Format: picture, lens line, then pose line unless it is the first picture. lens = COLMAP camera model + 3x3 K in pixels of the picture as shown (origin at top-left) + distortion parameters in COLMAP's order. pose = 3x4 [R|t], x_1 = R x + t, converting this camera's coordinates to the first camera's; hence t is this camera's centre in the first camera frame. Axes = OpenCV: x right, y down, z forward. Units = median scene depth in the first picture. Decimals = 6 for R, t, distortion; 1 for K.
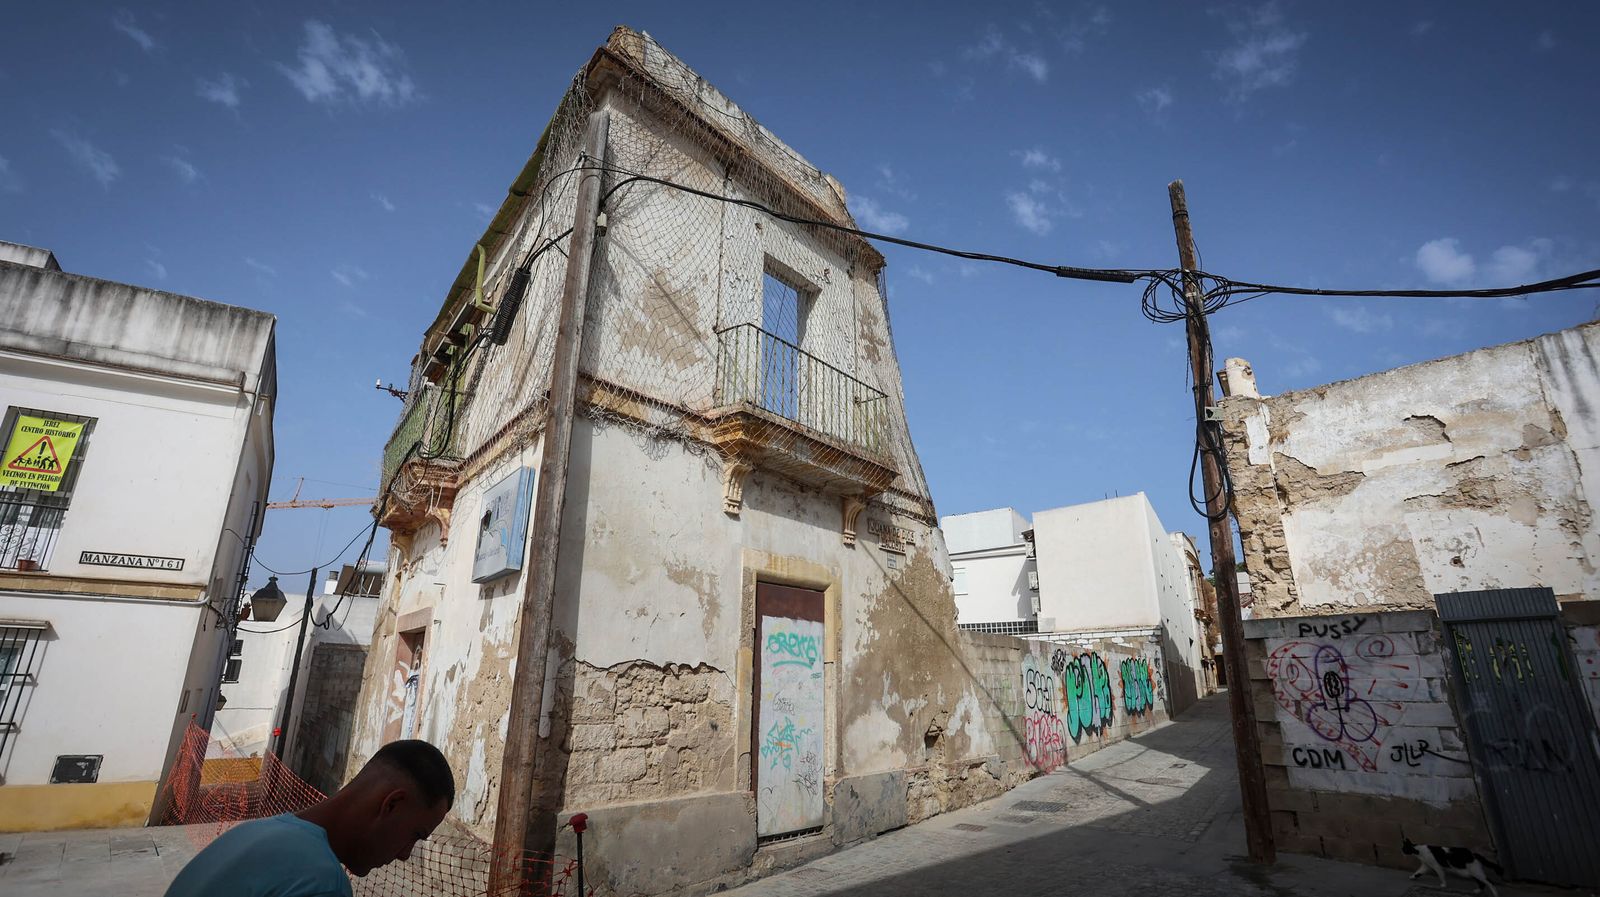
lens RADIAL K [[780.5, 0, 800.0], [0, 780.5, 448.5], [0, 0, 1]] dist [-0.063711, 0.026858]
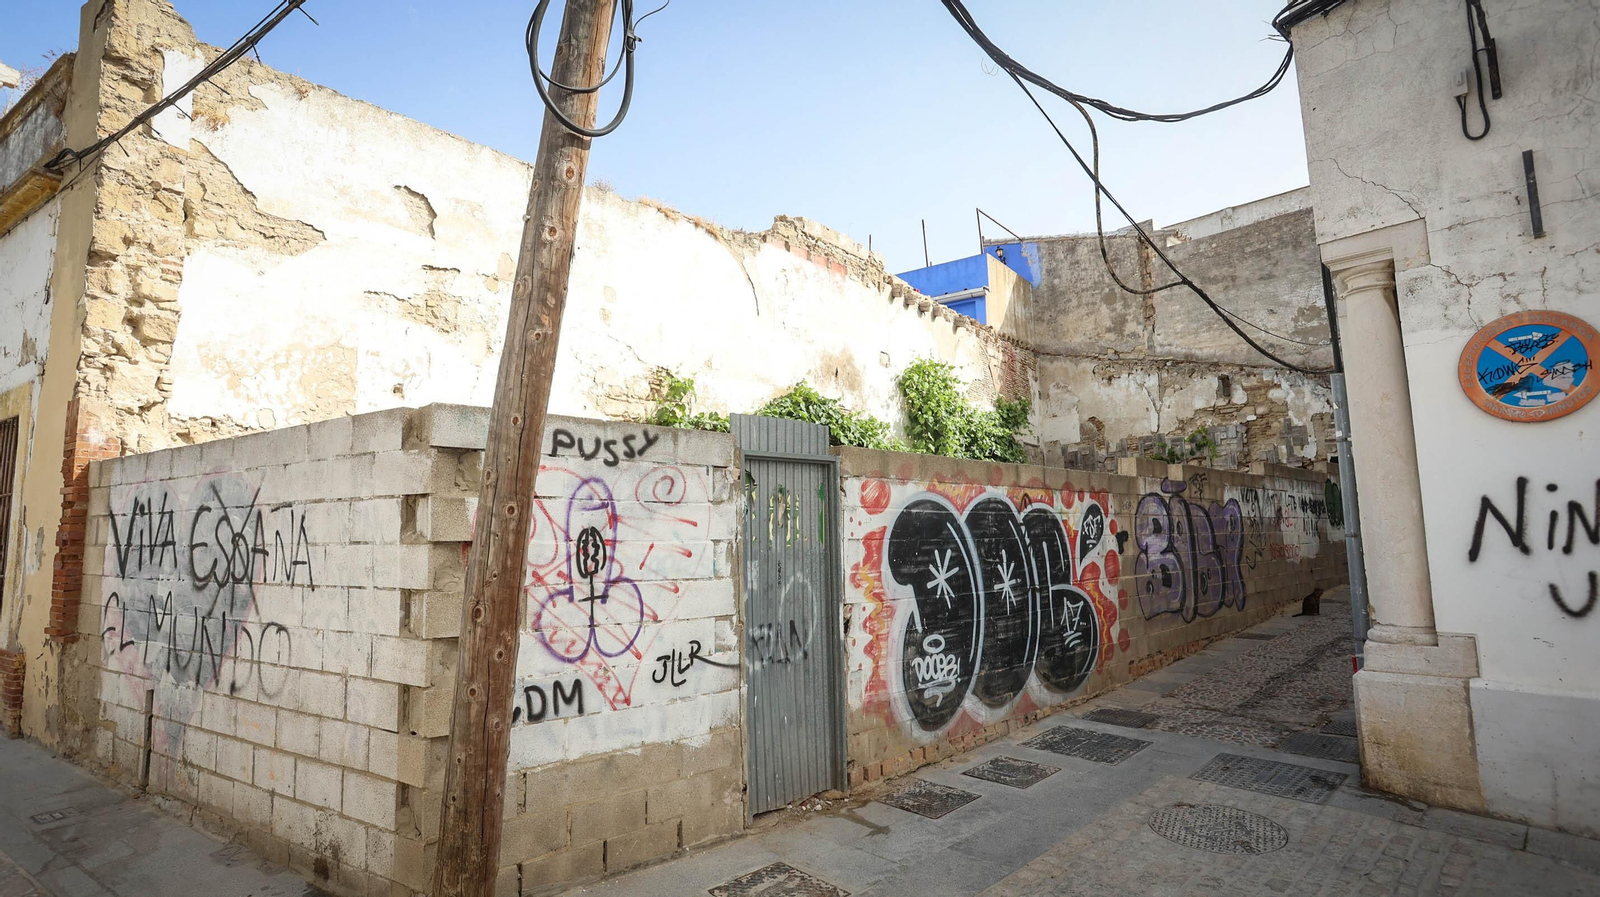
lens RADIAL K [[780.5, 0, 800.0], [0, 780.5, 448.5], [0, 0, 1]] dist [-0.063711, 0.026858]
pose [[-0.016755, 0.110423, 0.993743, 0.180650], [-0.278616, 0.954001, -0.110704, 0.267496], [-0.960256, -0.278728, 0.014782, 0.890863]]
